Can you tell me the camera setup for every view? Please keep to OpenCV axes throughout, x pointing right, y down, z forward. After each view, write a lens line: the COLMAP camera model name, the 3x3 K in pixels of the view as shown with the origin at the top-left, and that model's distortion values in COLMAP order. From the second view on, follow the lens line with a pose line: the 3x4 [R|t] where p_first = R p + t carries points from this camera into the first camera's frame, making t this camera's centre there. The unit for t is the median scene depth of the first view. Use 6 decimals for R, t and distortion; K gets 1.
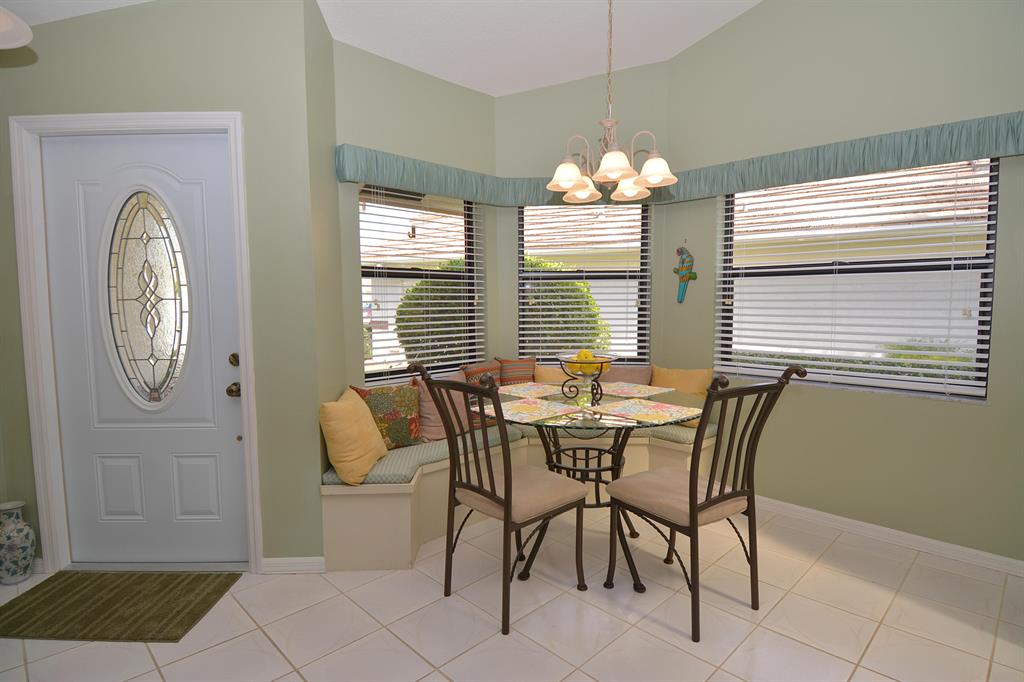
lens RADIAL K [[529.3, 0, 517.5], [0, 529.3, 343.3], [0, 0, 1]] dist [0.016428, -0.013462]
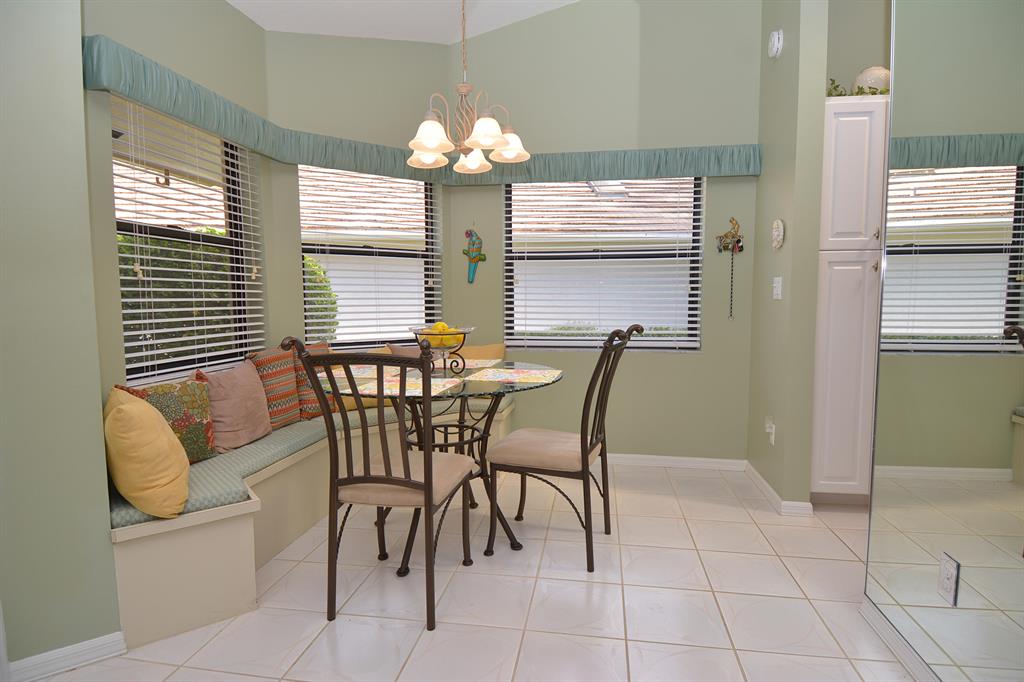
lens RADIAL K [[529.3, 0, 517.1], [0, 529.3, 344.4], [0, 0, 1]] dist [0.016428, -0.013462]
pose [[0.808868, -0.048697, 0.585971, -0.334259], [0.045414, 0.998762, 0.020312, 0.040146], [-0.586234, 0.010181, 0.810077, 0.140837]]
